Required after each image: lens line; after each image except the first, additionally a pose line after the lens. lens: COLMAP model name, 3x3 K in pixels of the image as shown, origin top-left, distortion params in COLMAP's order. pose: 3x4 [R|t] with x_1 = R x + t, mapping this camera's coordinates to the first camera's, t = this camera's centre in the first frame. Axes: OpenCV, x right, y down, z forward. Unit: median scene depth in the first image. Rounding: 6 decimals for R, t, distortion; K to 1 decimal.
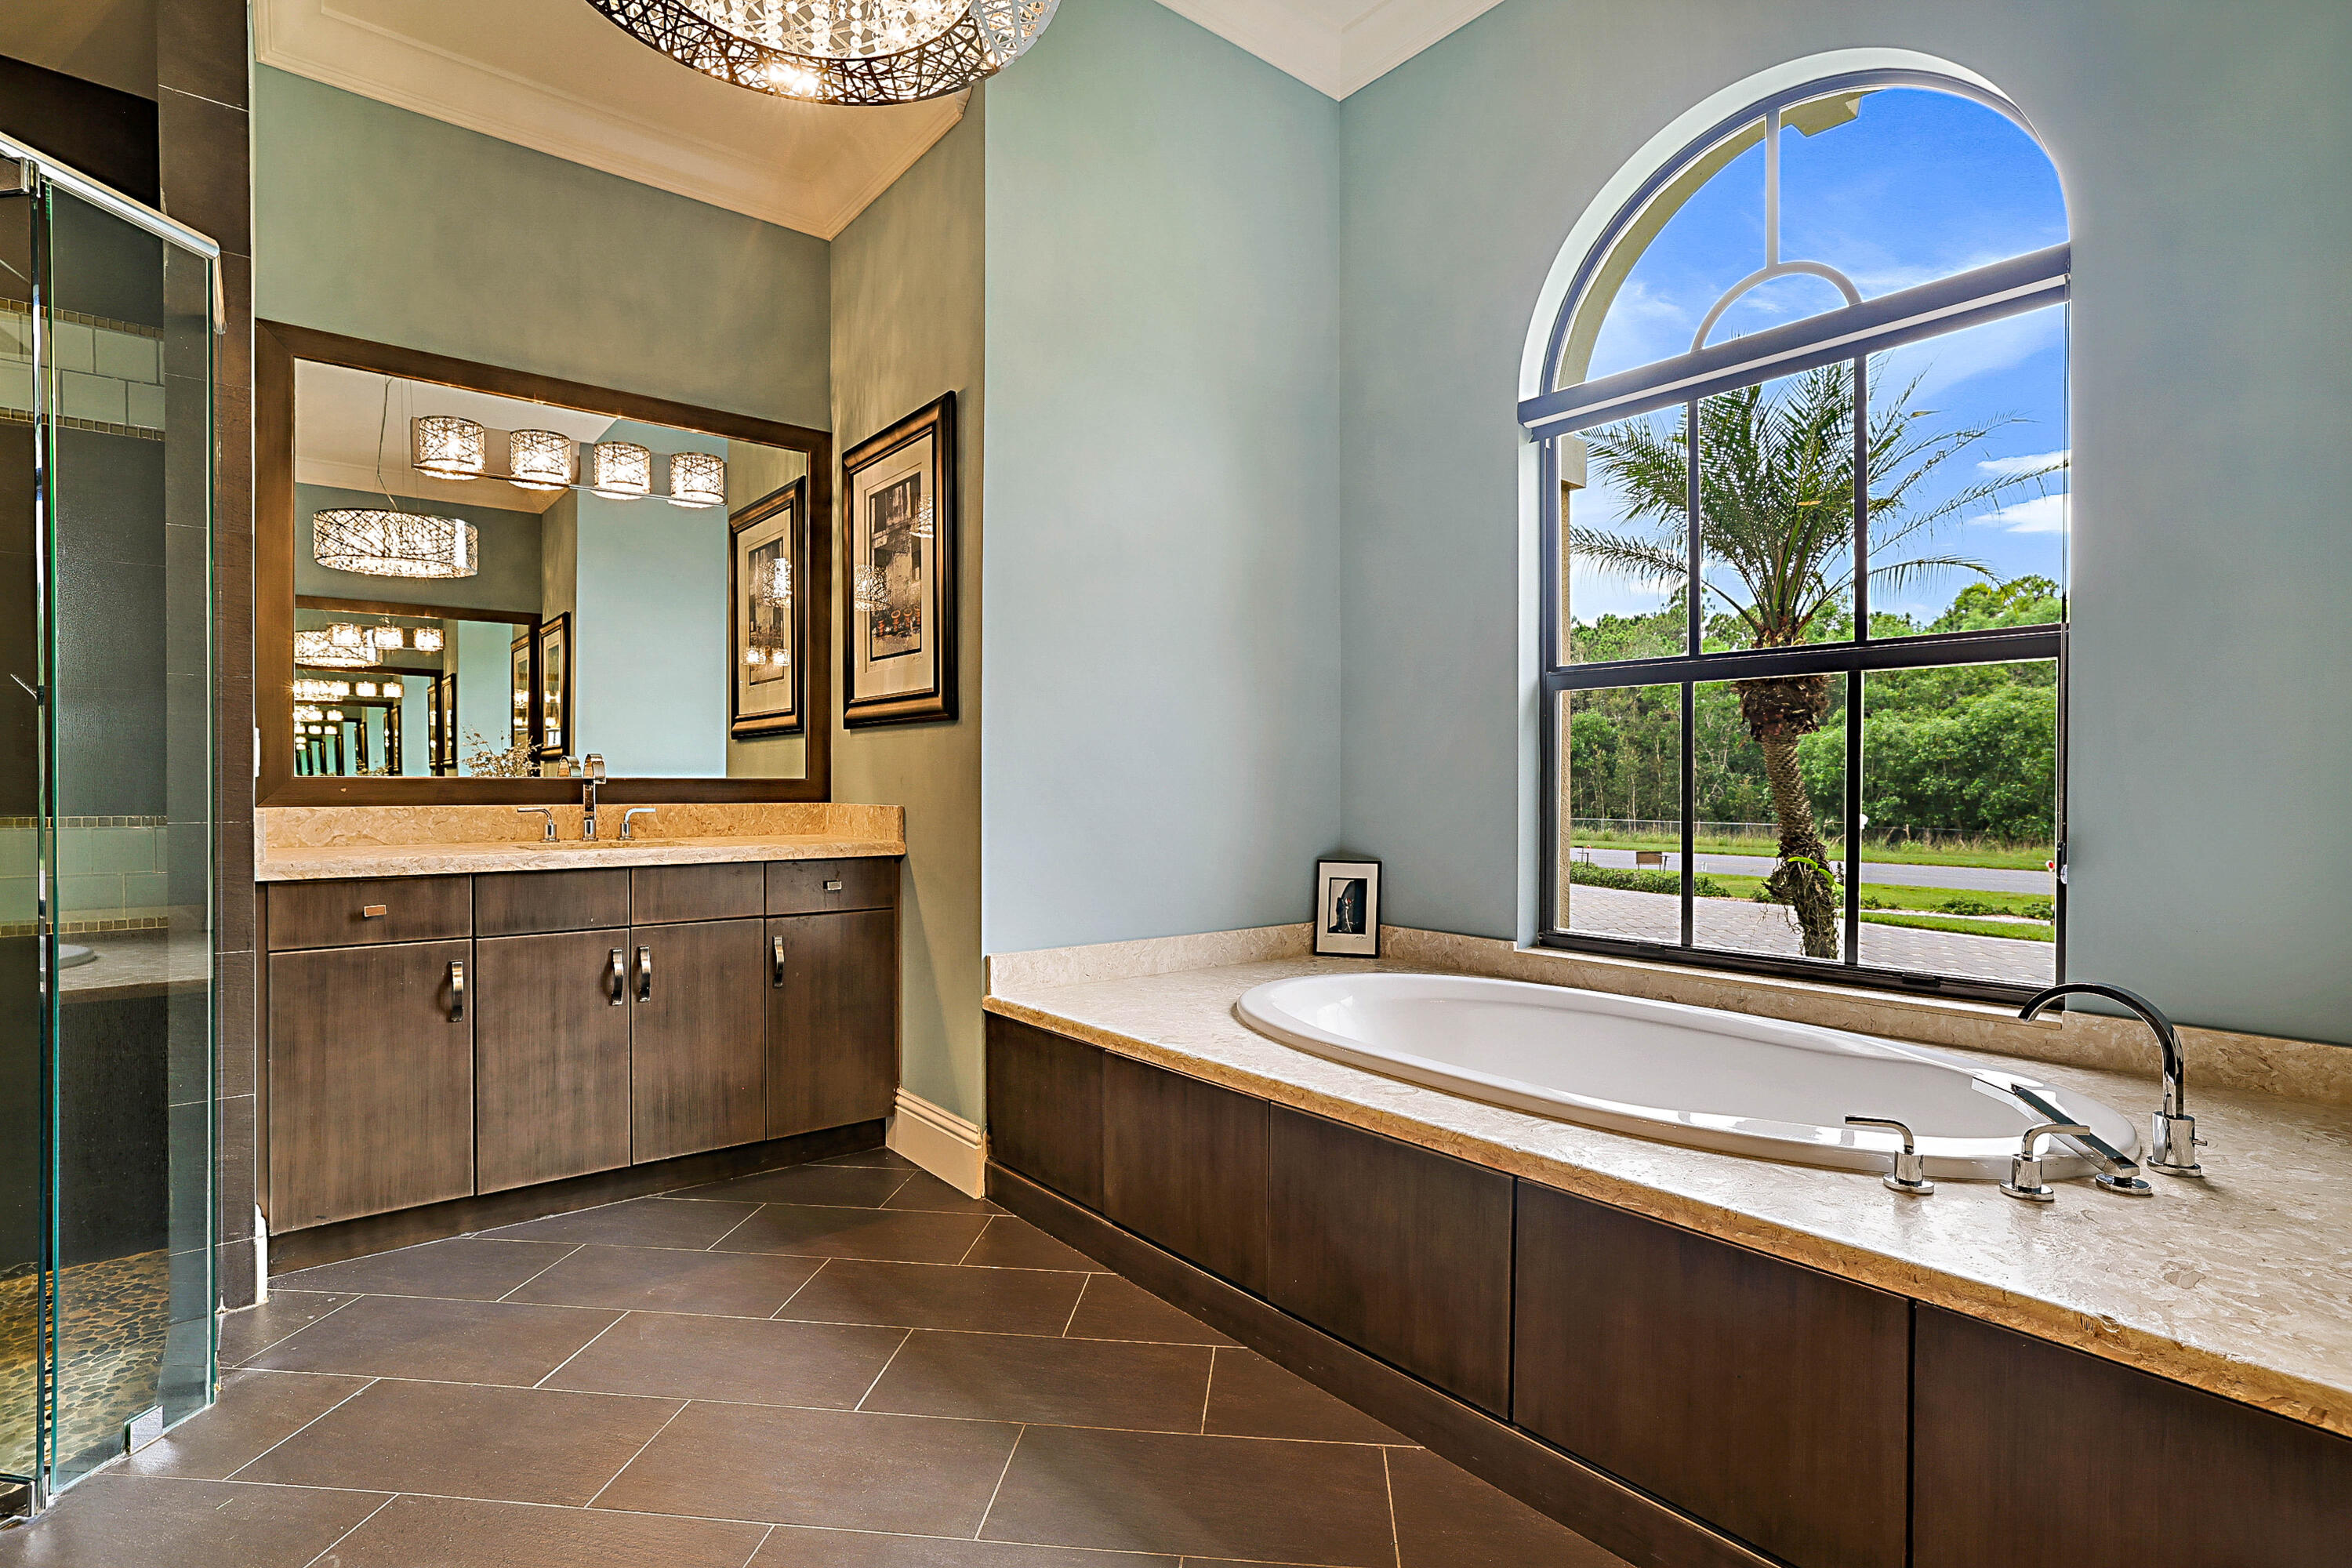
lens RADIAL K [[1143.4, 0, 1176.0], [0, 1143.4, 784.0], [0, 0, 1]] dist [-0.000996, 0.000230]
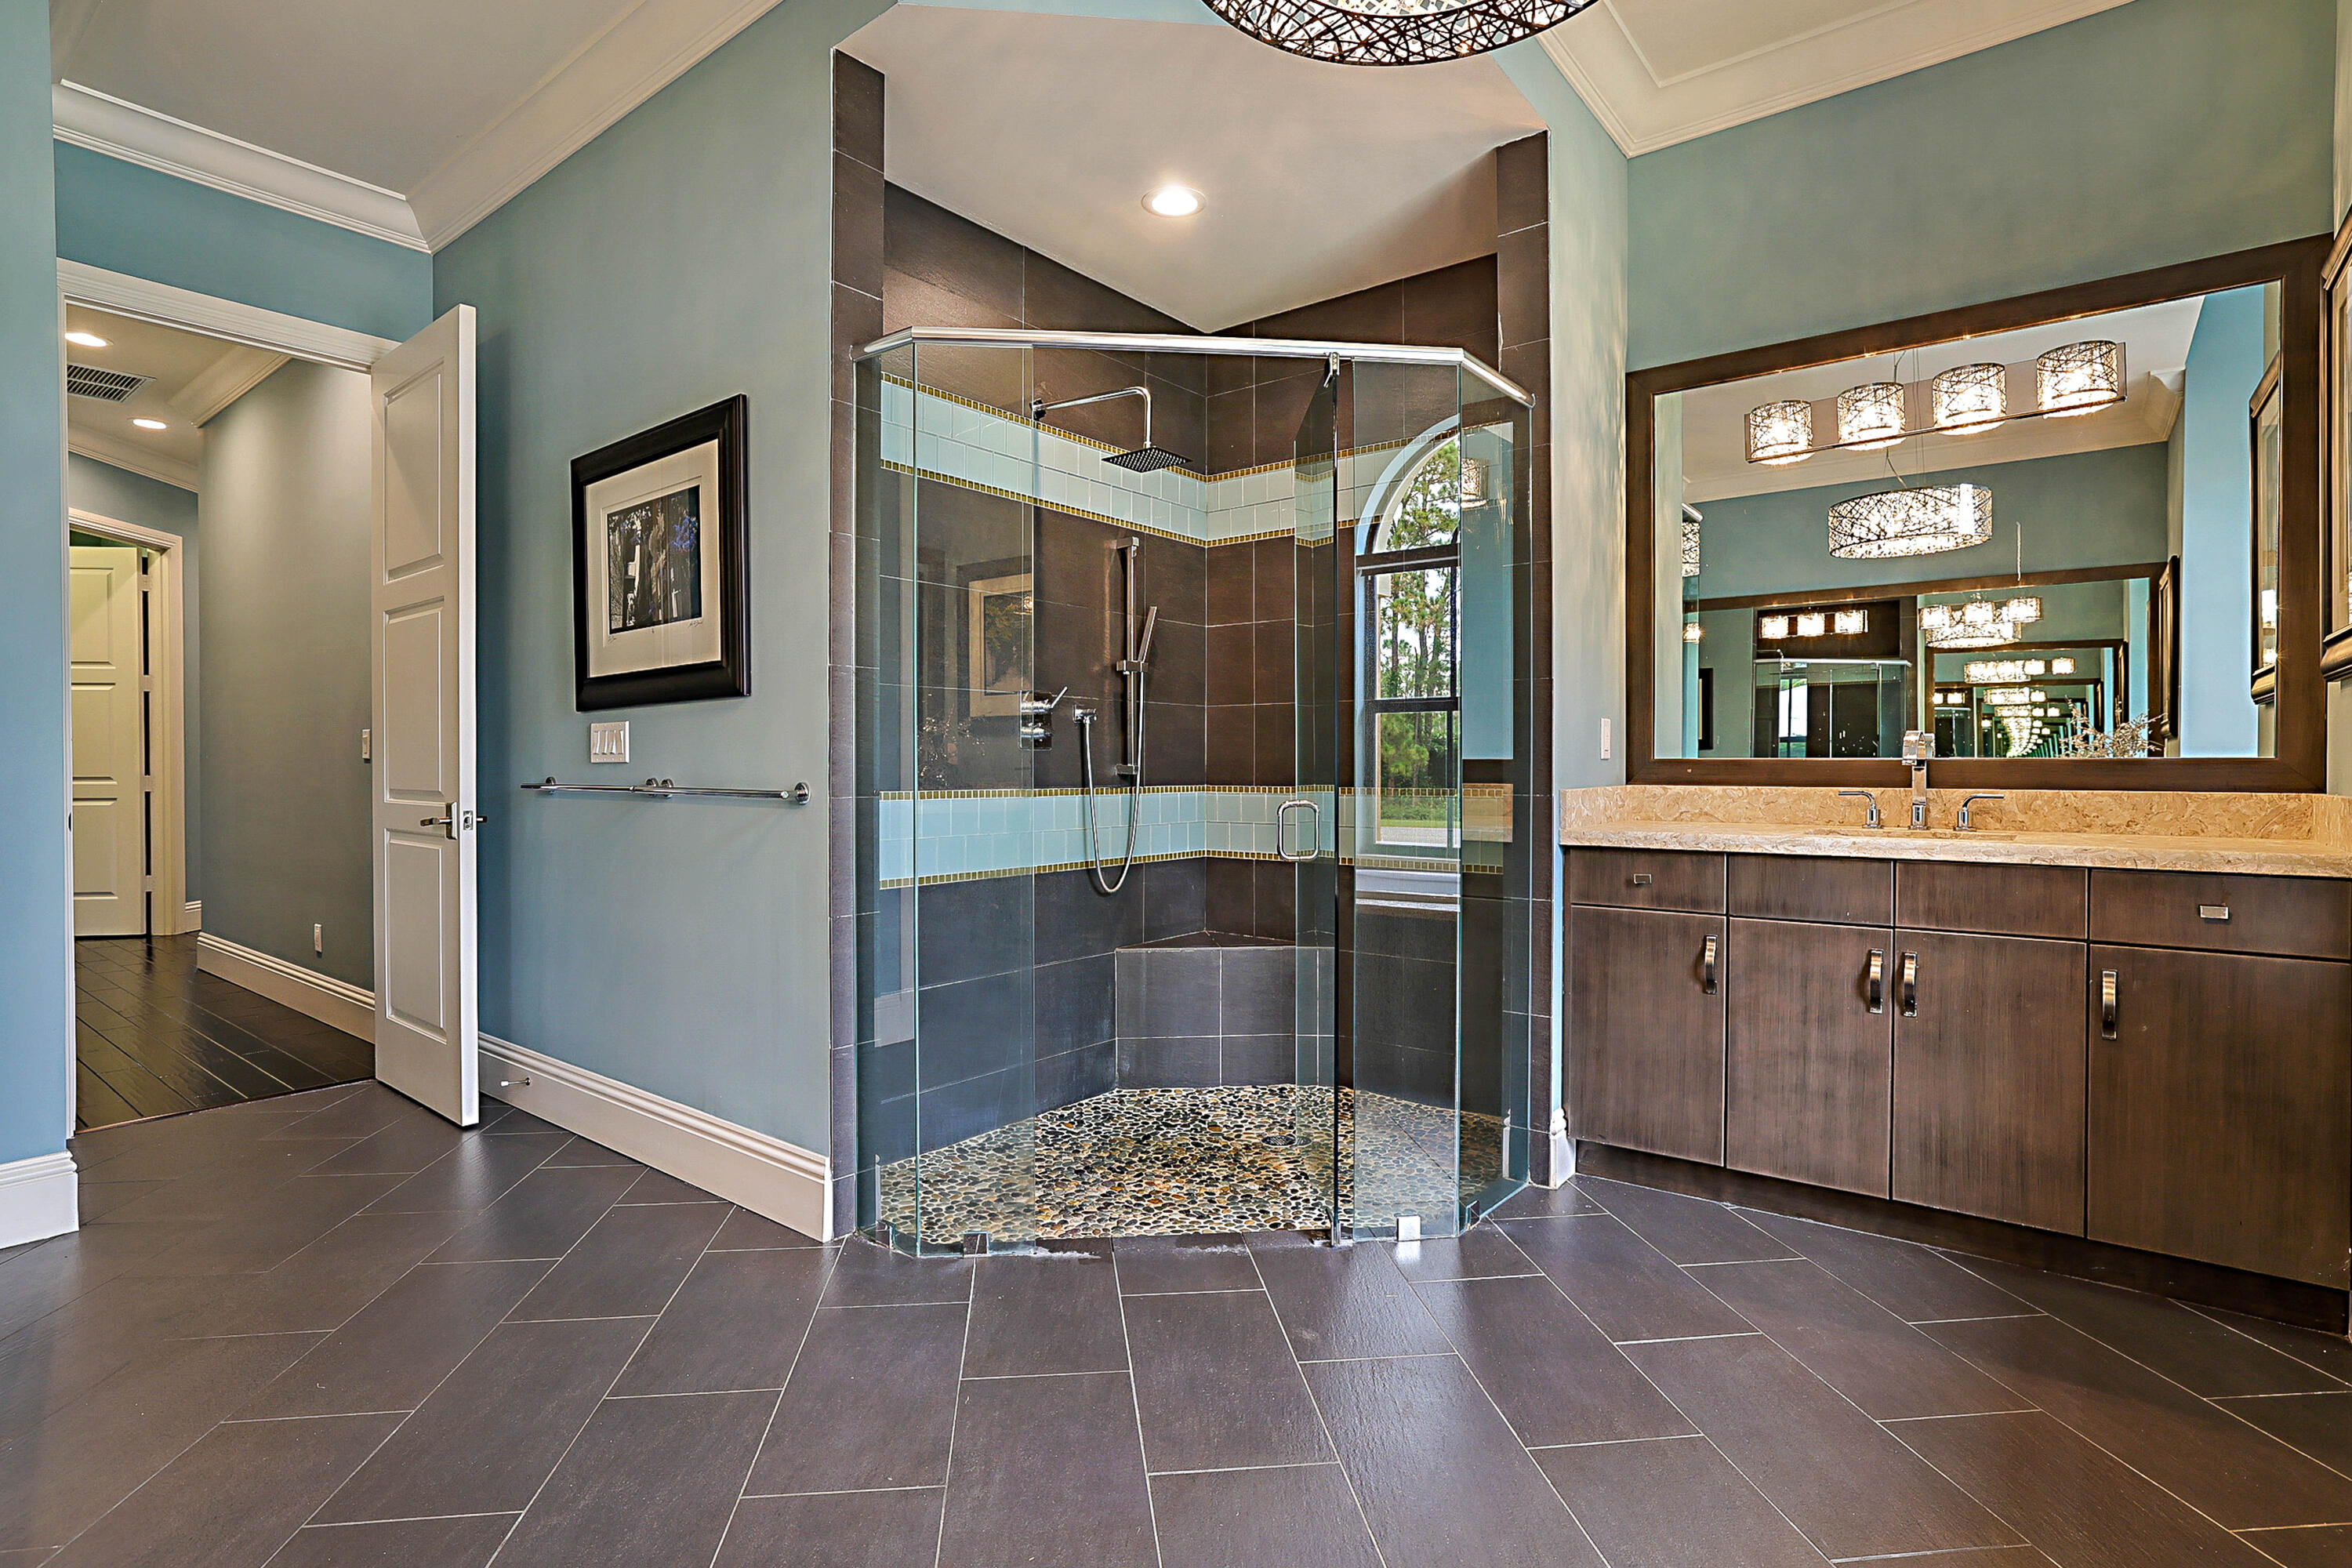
lens RADIAL K [[1173.4, 0, 1174.0], [0, 1173.4, 770.4], [0, 0, 1]] dist [-0.001983, -0.000059]
pose [[0.233169, 0.001373, -0.972435, 0.276324], [0.000859, 0.999998, 0.001618, 0.002555], [0.972436, -0.001213, 0.233167, 0.262285]]
